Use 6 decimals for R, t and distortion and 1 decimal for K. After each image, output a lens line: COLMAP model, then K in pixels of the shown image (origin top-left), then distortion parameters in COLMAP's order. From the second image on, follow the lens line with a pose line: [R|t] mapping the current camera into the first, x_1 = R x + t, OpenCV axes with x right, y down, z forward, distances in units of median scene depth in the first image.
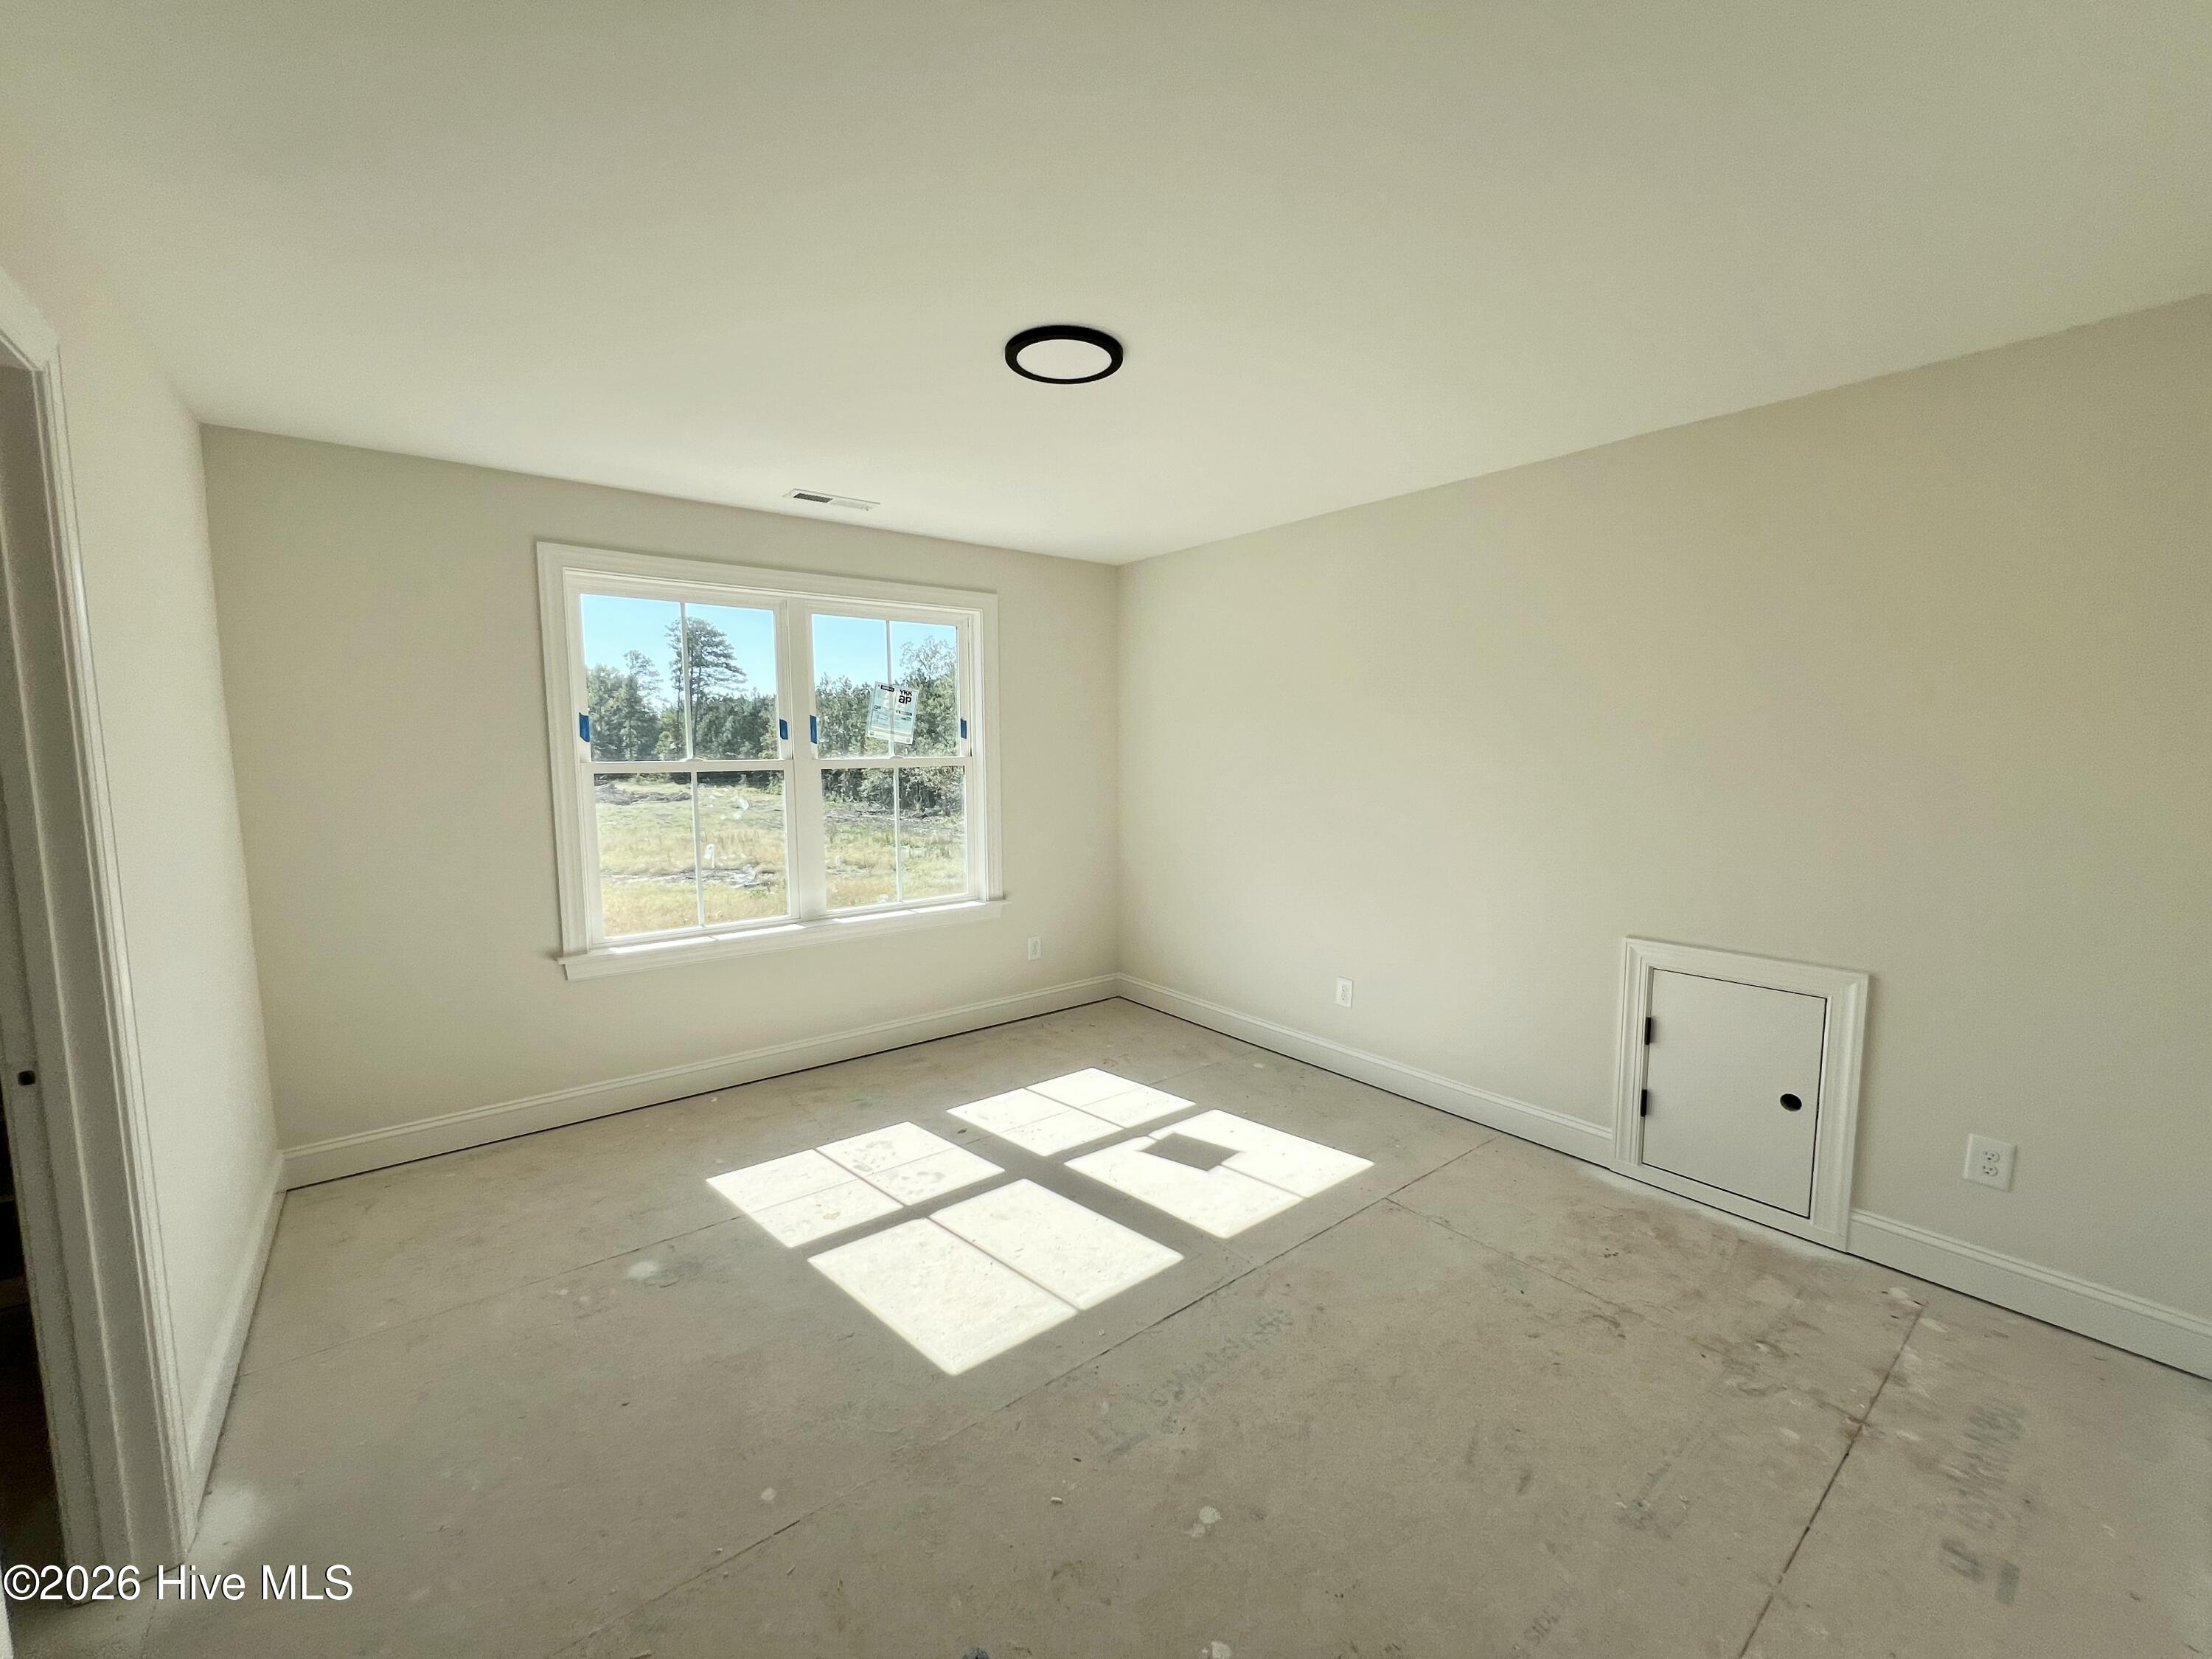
lens RADIAL K [[882.8, 0, 1104.3], [0, 882.8, 833.7], [0, 0, 1]] dist [-0.002120, 0.000162]
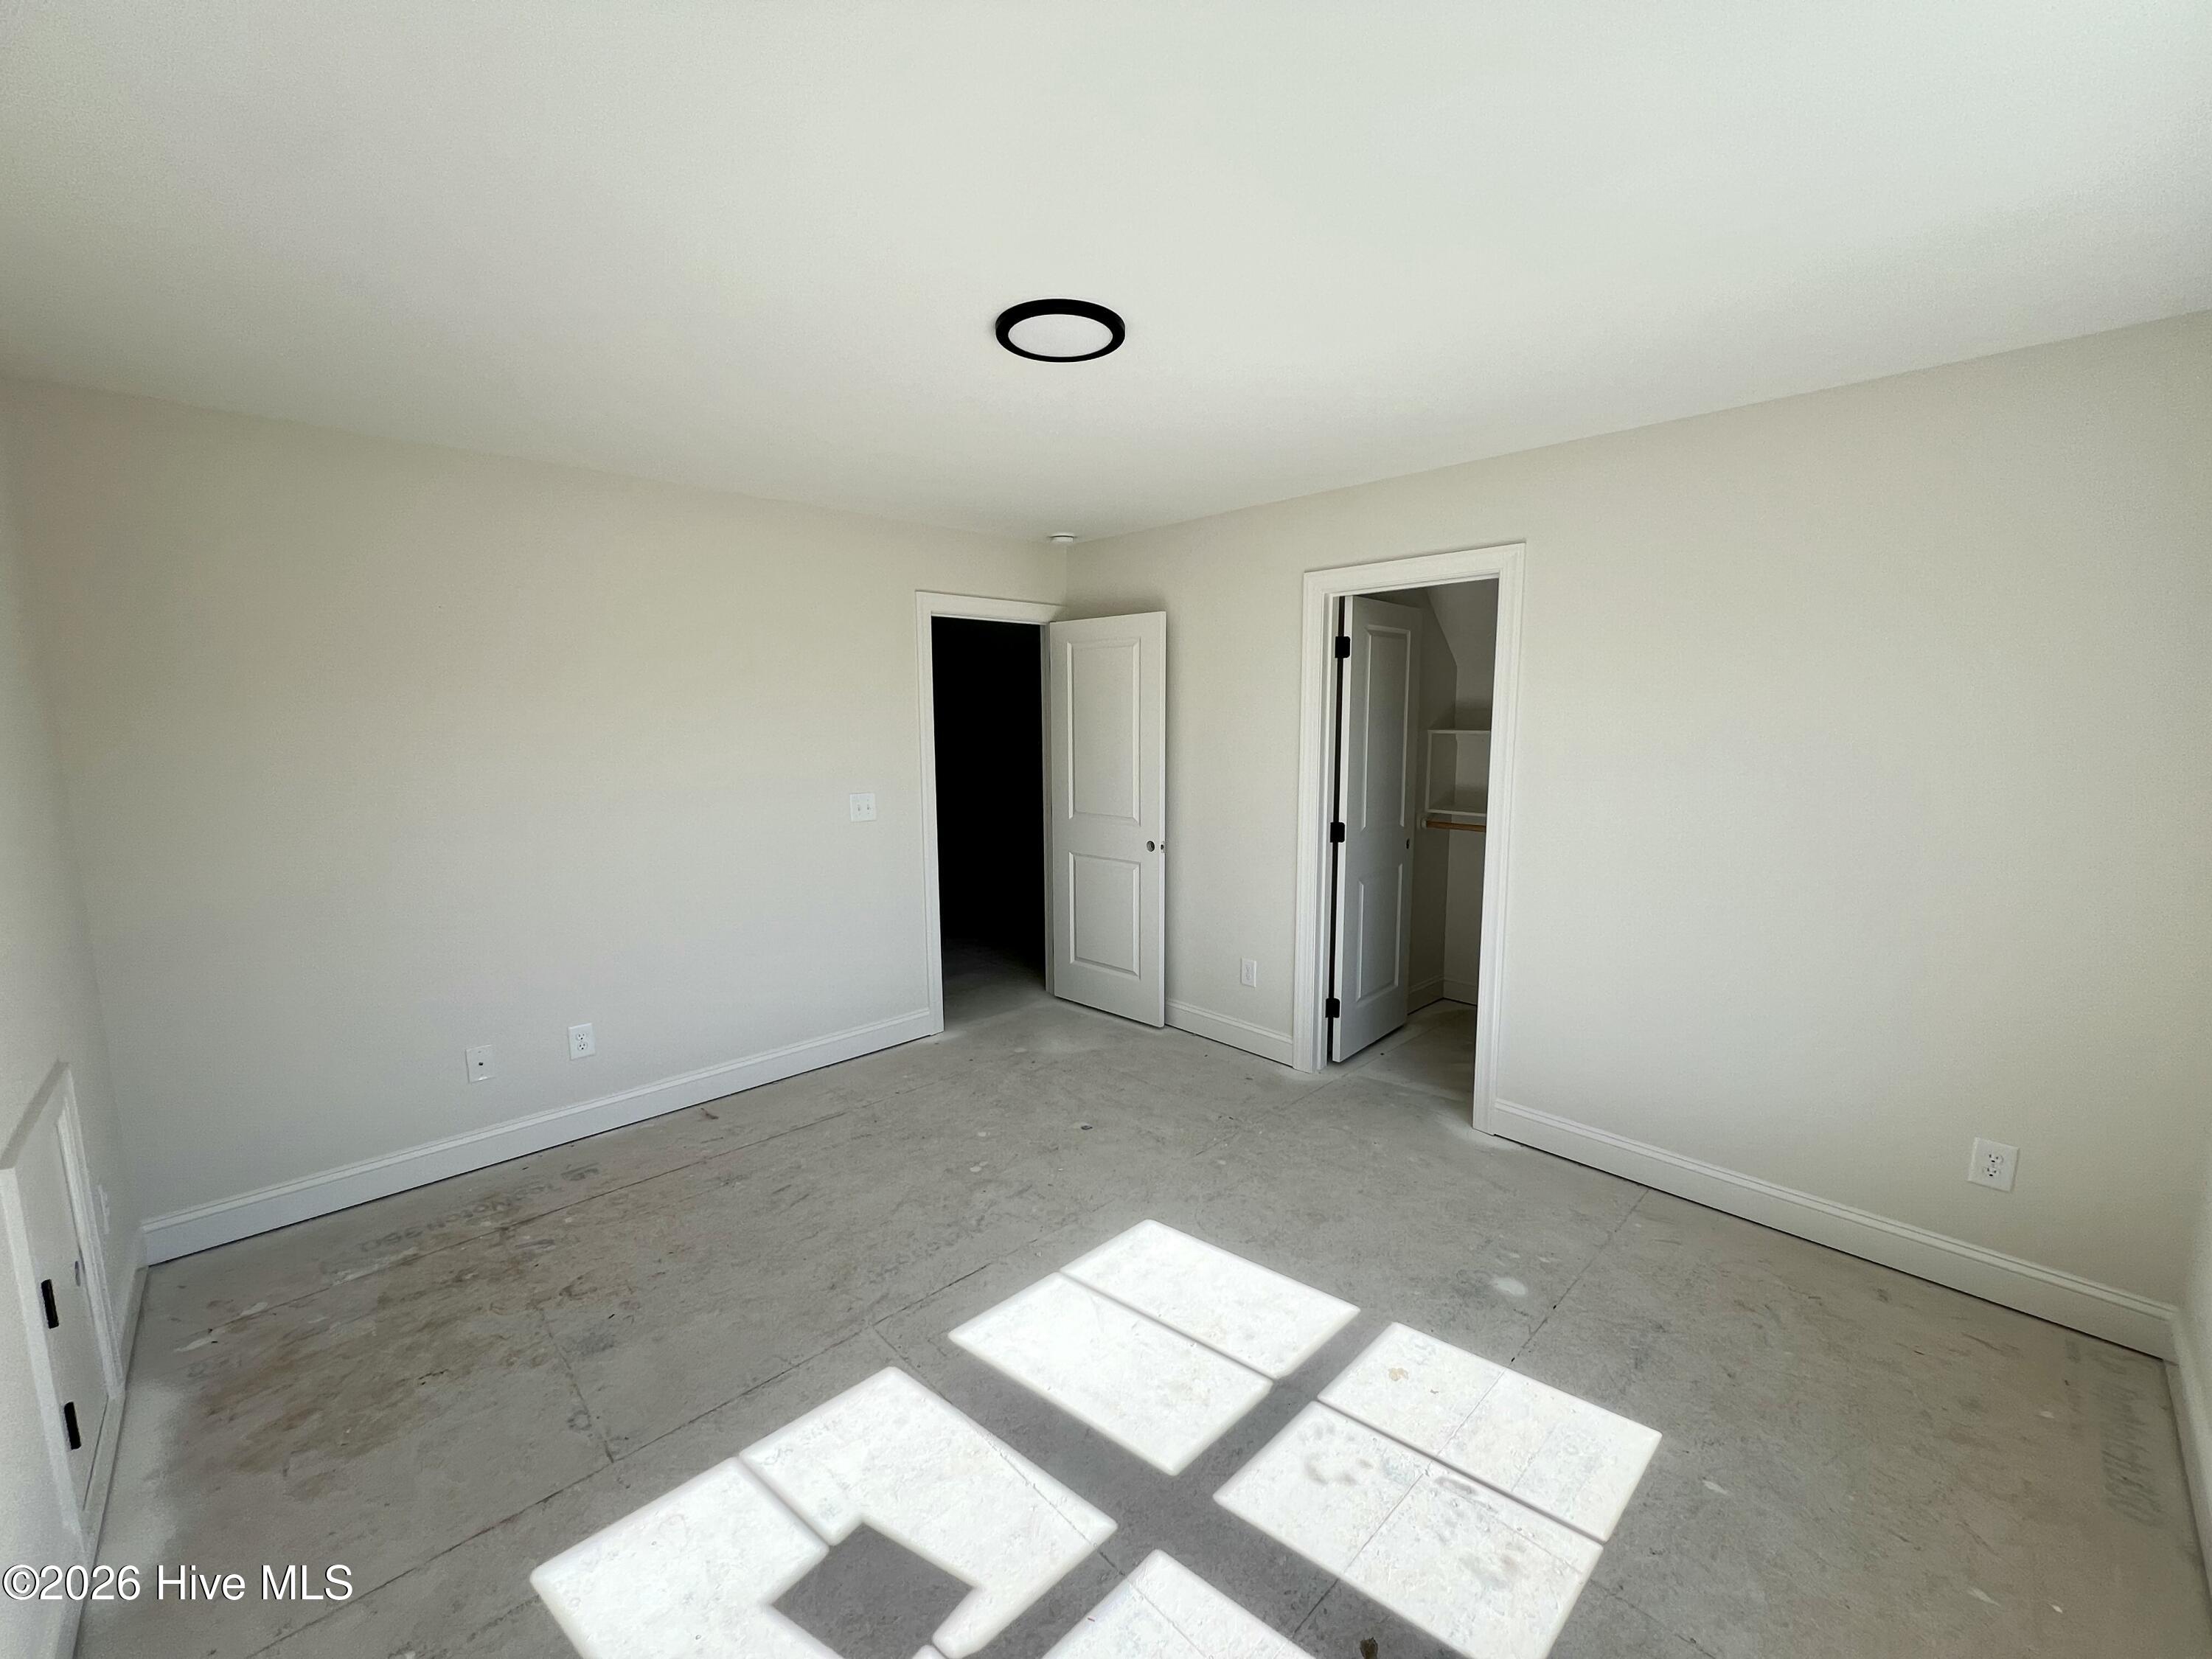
lens RADIAL K [[882.8, 0, 1104.3], [0, 882.8, 833.7], [0, 0, 1]] dist [-0.002120, 0.000162]
pose [[-0.995567, 0.020962, -0.091688, 0.004370], [-0.000671, 0.973239, 0.229794, -0.208742], [0.094051, 0.228836, -0.968911, 1.699715]]
